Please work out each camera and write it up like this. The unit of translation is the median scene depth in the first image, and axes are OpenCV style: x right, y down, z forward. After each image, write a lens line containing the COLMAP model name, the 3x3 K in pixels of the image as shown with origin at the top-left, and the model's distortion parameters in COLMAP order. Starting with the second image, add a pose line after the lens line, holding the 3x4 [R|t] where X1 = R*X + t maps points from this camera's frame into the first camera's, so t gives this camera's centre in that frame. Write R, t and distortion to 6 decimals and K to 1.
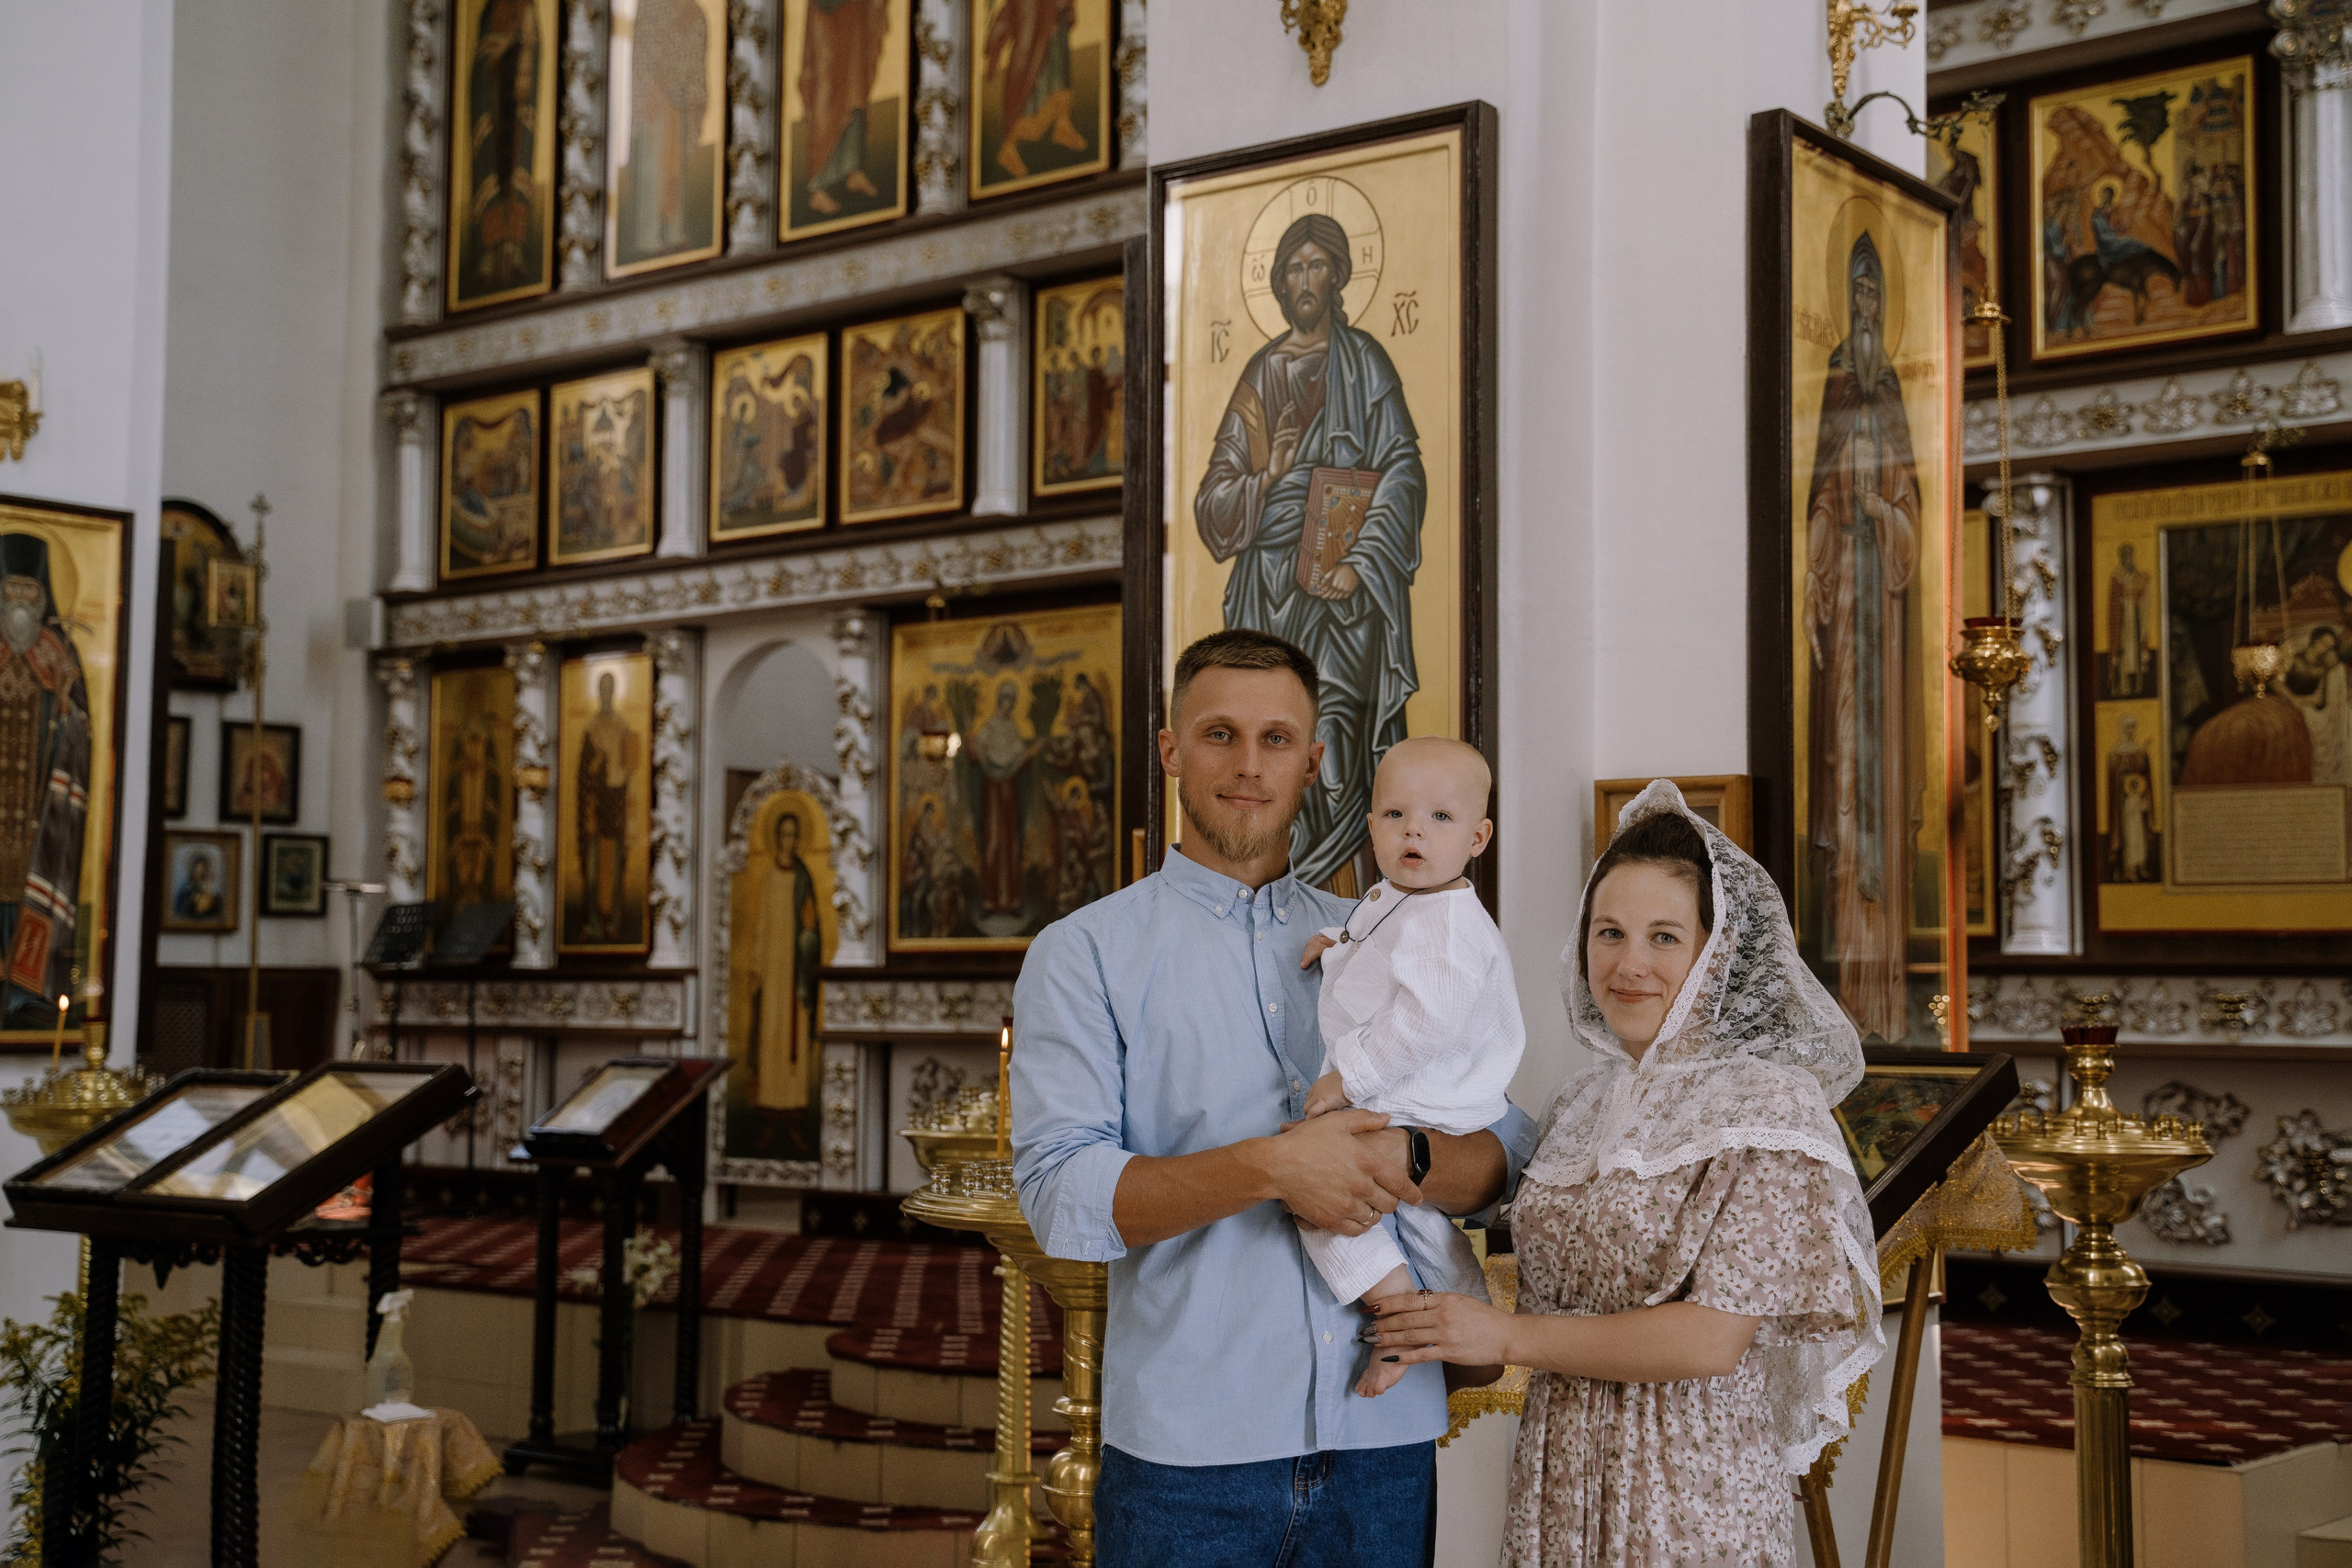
lens RADIAL K [[2831.5, 0, 1179.2], [0, 2831.5, 756.0], [0, 0, 1]] dist [-0.008328, 0.198588]
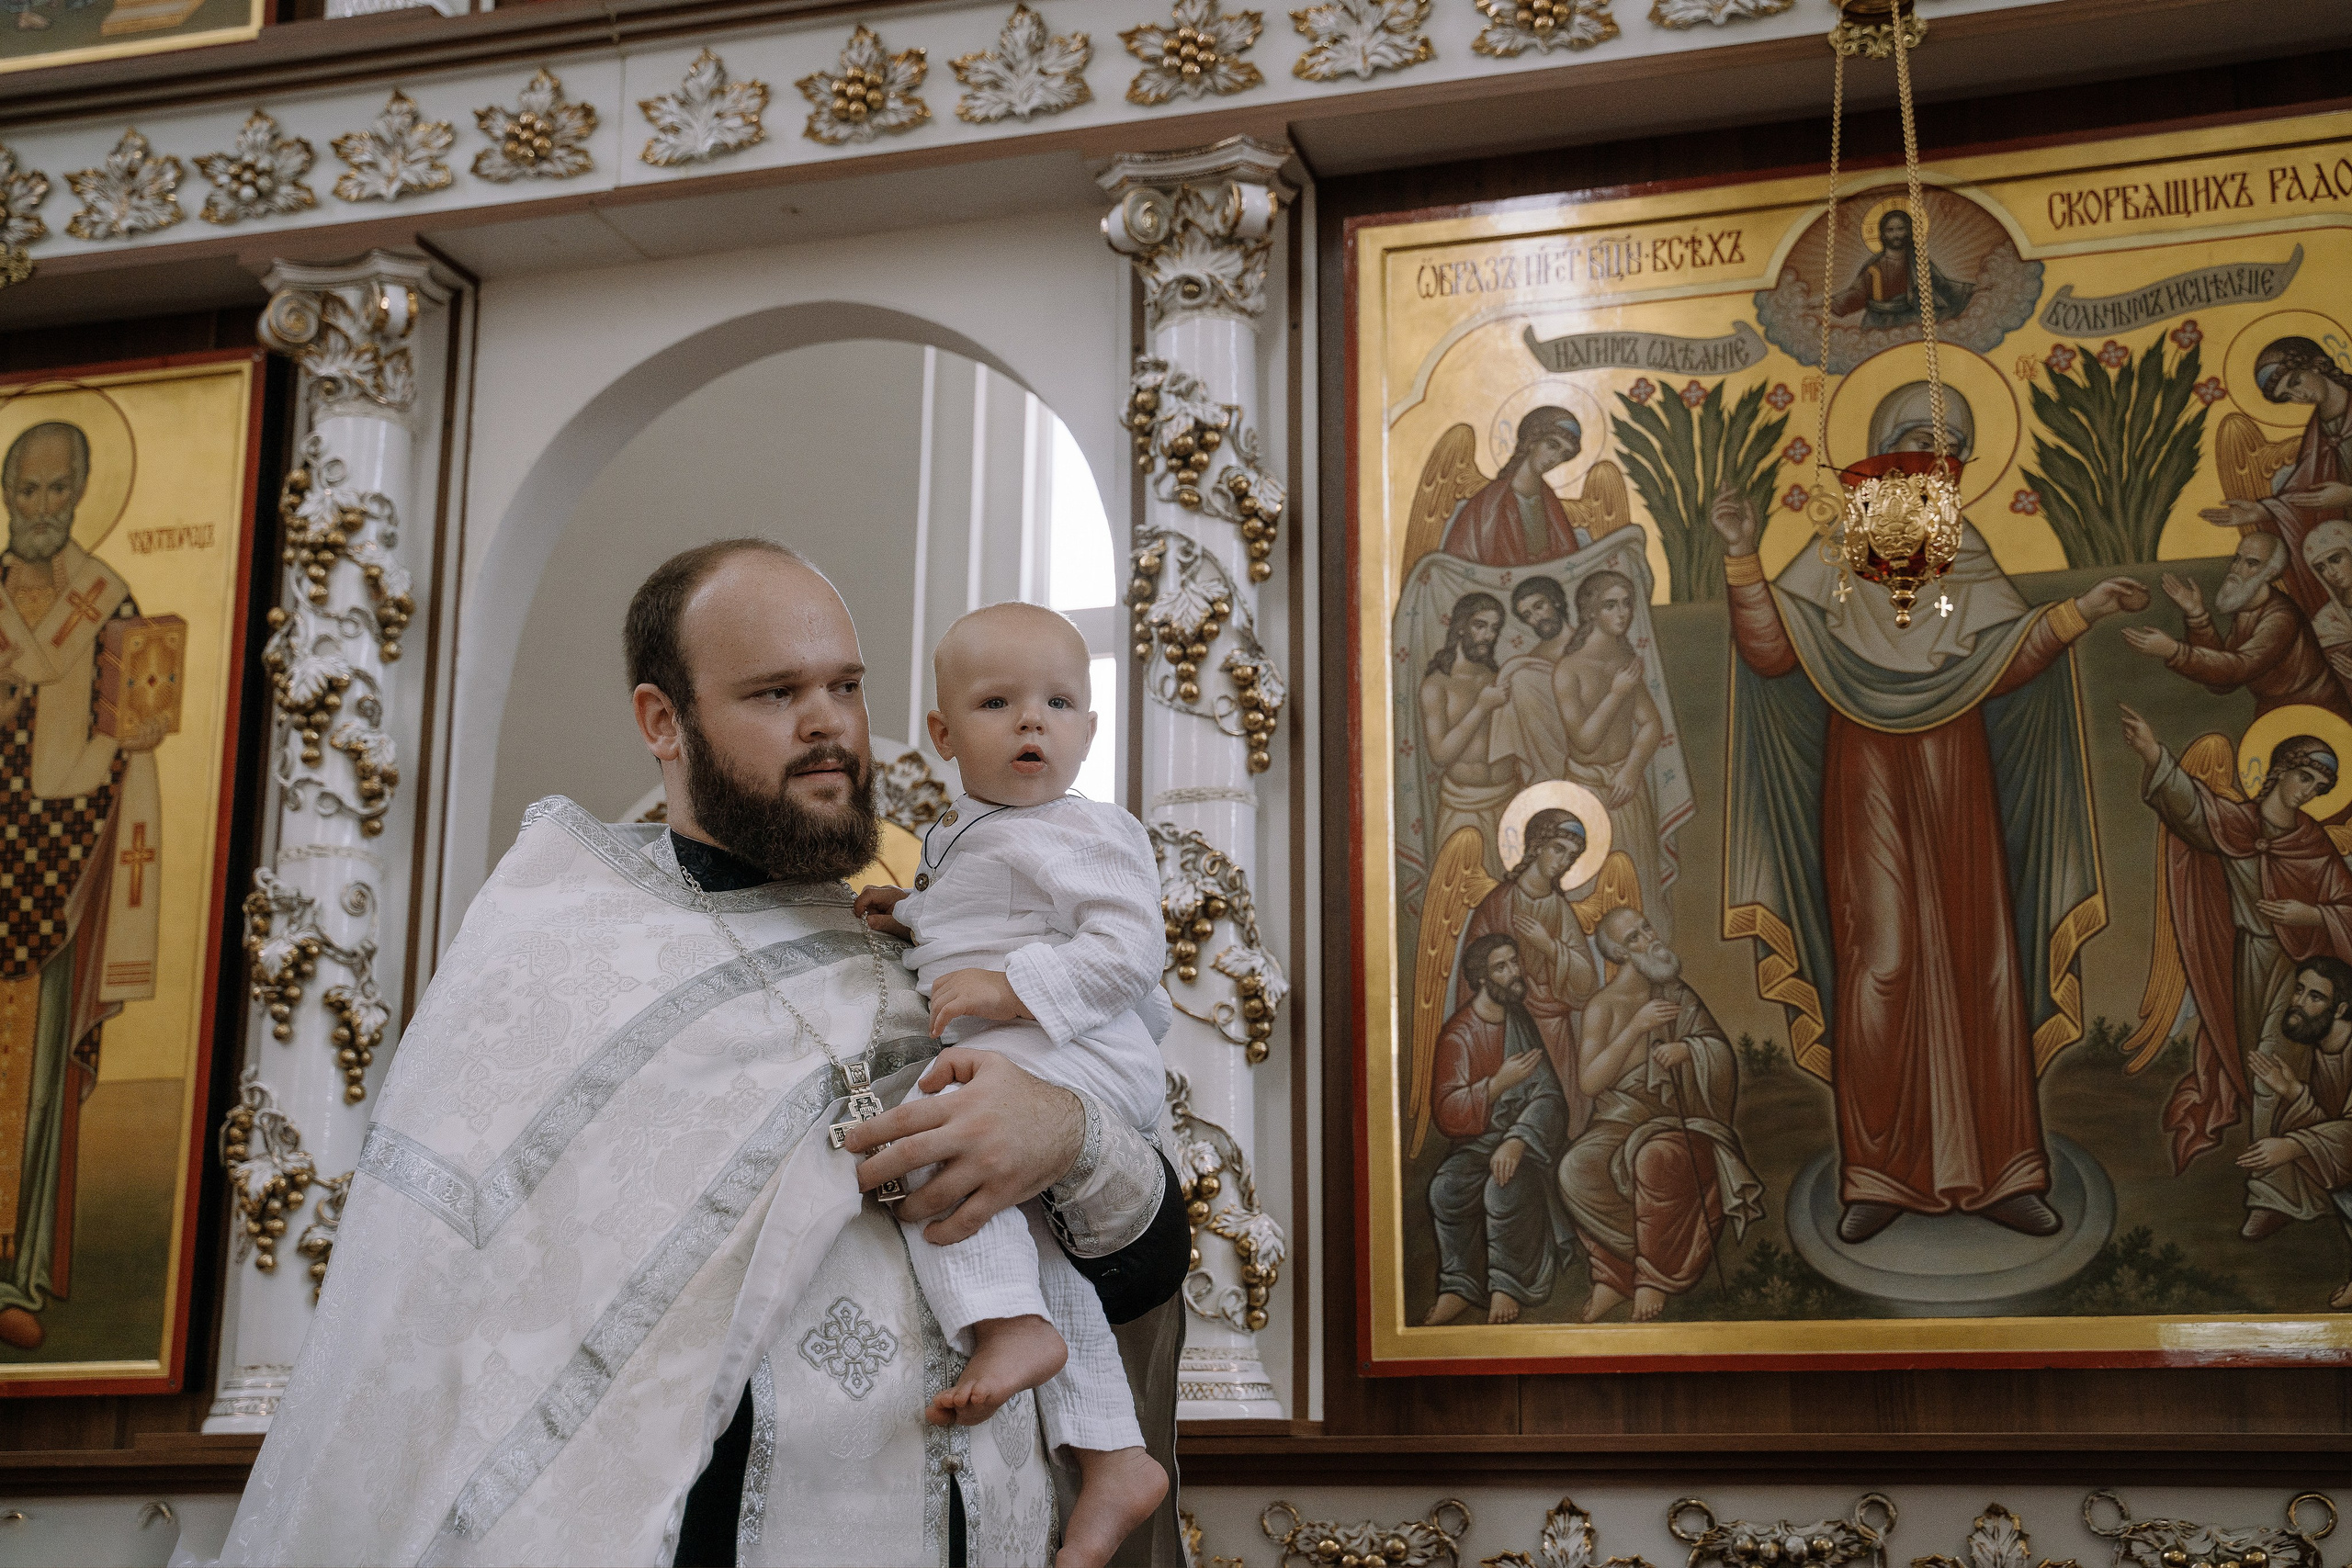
lens RADIAL K [[3080.3, 0, 1225.9], [0, 3080.3, 786.0], [0, 0, 1]] dist [0.053342, 0.022067]
pose [[0.925905, 0.096014, 0.365351, -0.222878], [-0.034961, 0.984789, -0.170202, 0.064388], [-0.376135, 0.144818, 0.915178, 0.725306]]
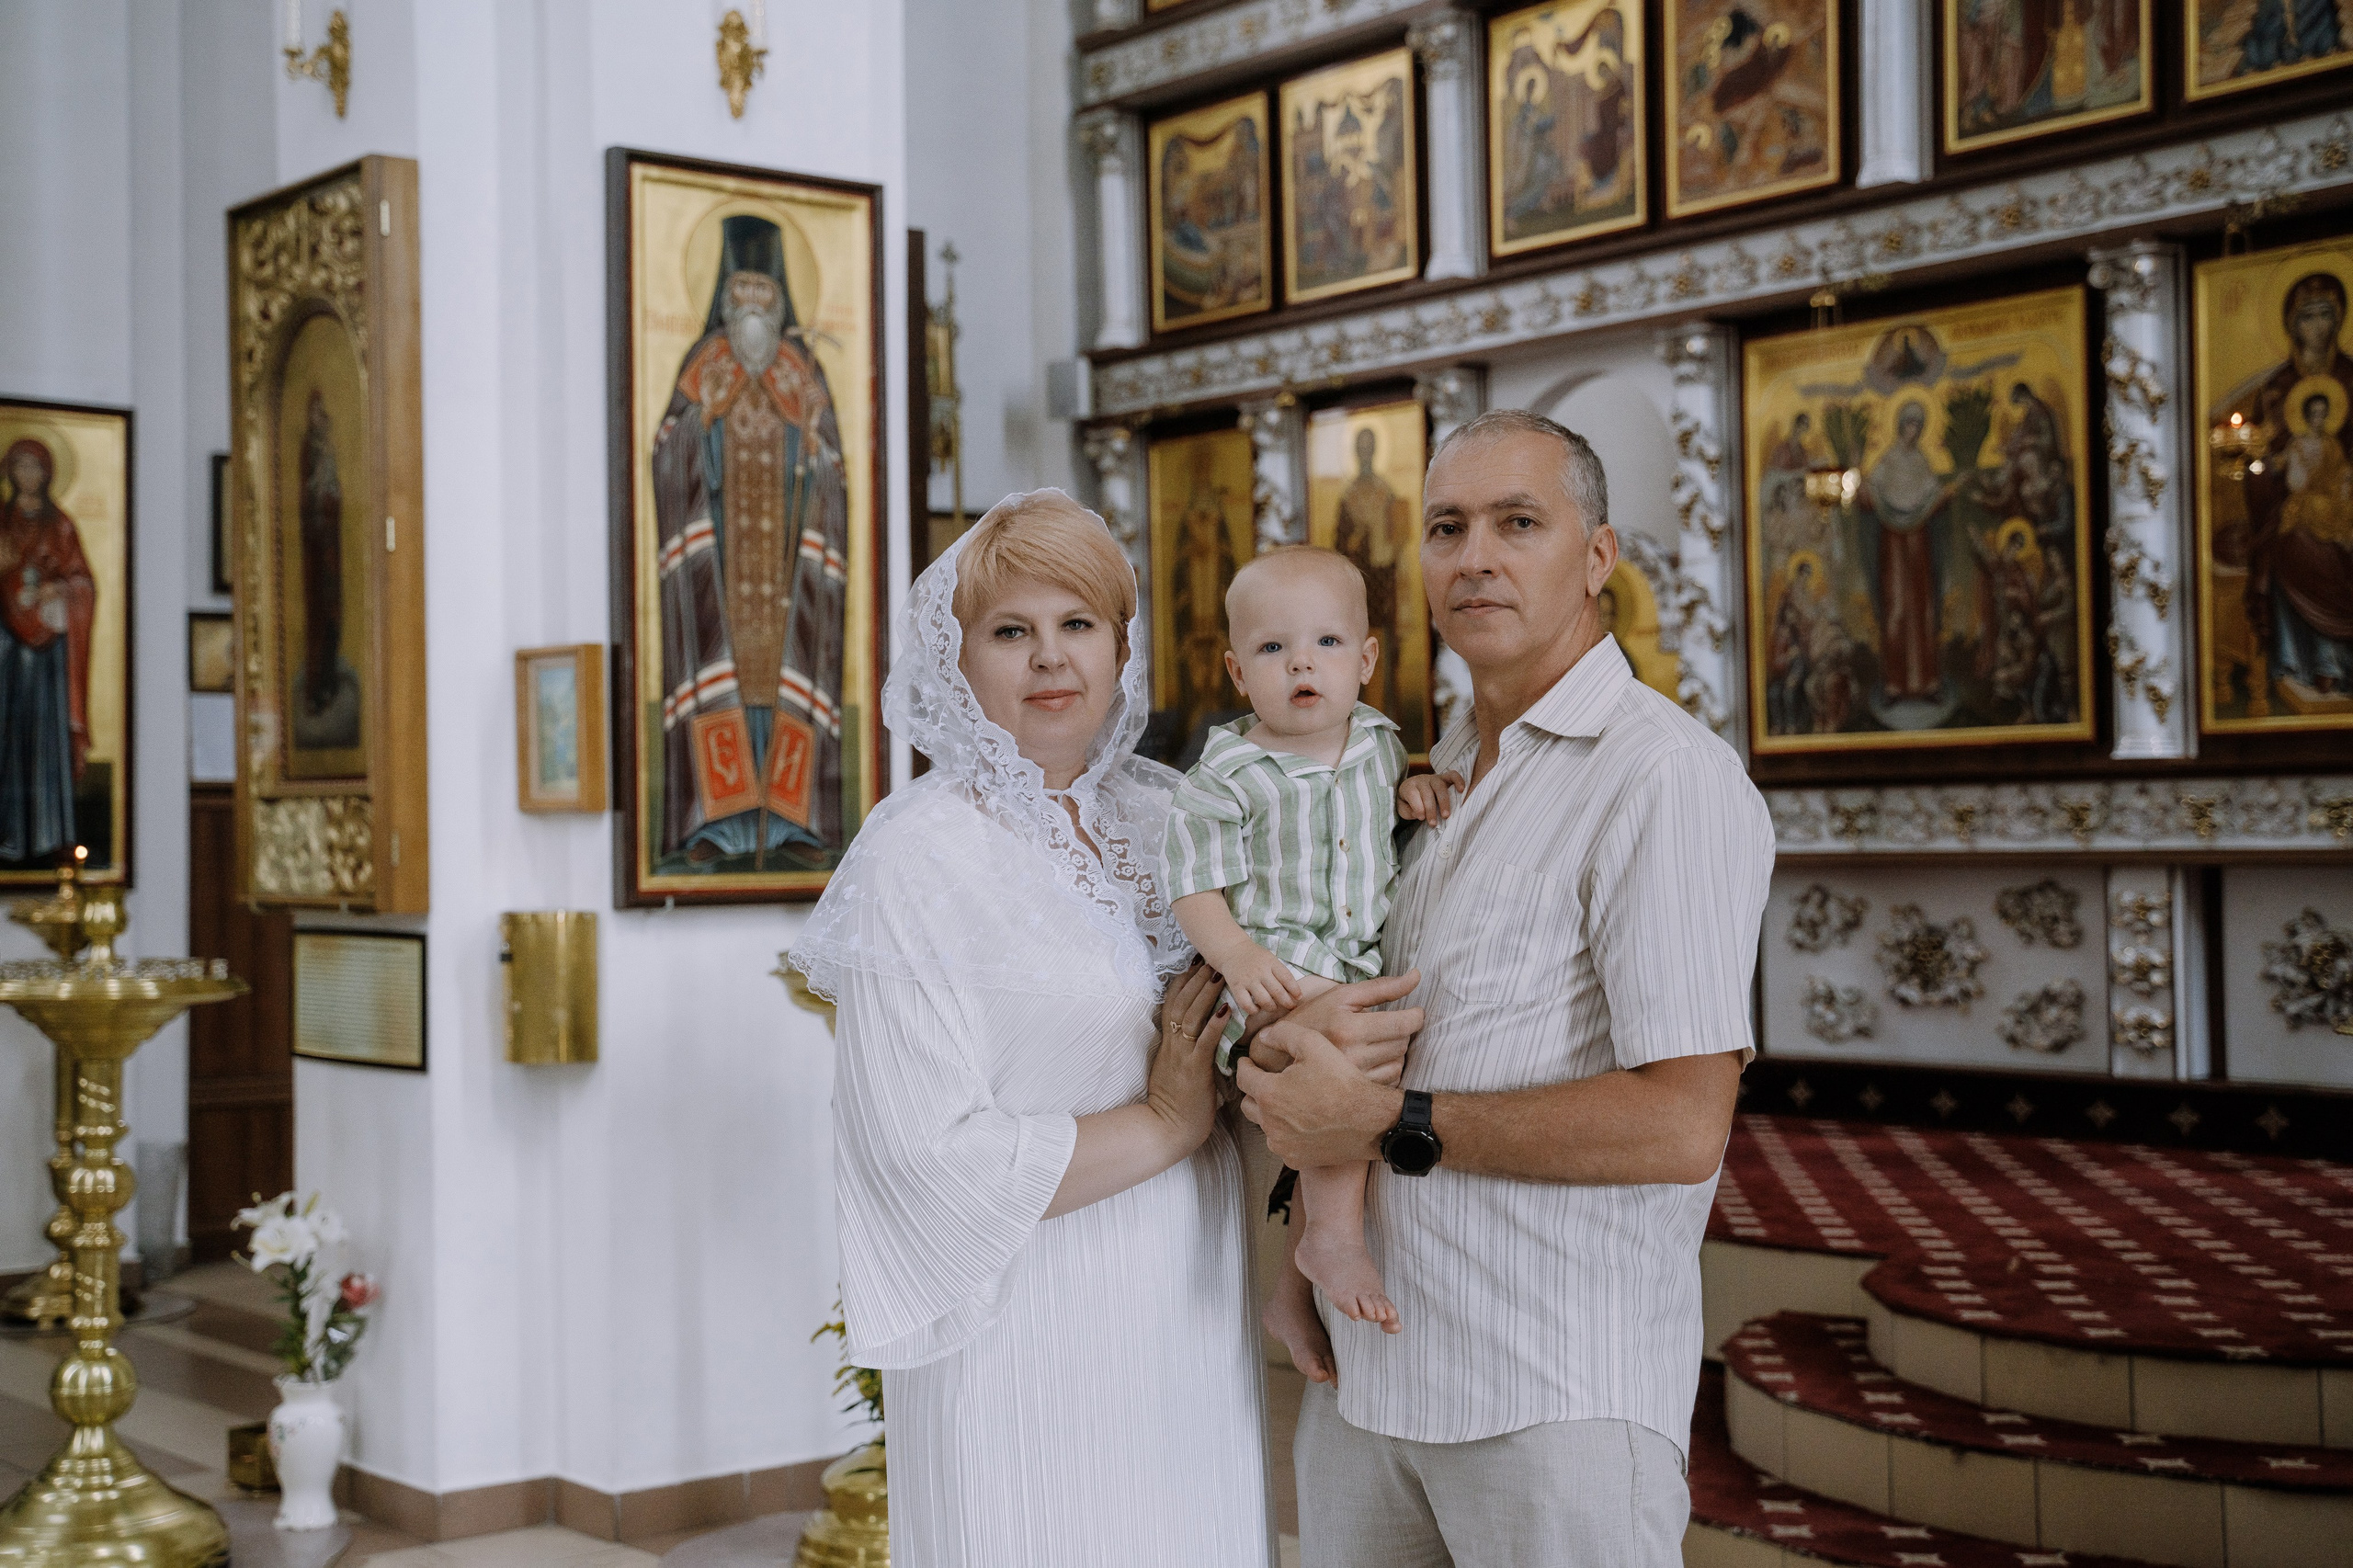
lens RADIAL K [[2845.5, 0, 1221.5], [0, 2845.5, 774.2], [0, 0, 1]] dist [0.054269, 0.082661]
pose [[0.982316, -0.024506, -0.185619, -0.099686], [0.037486, 0.997066, 0.066744, 0.015663], [0.183439, -0.072521, 0.980352, 0.183353]]
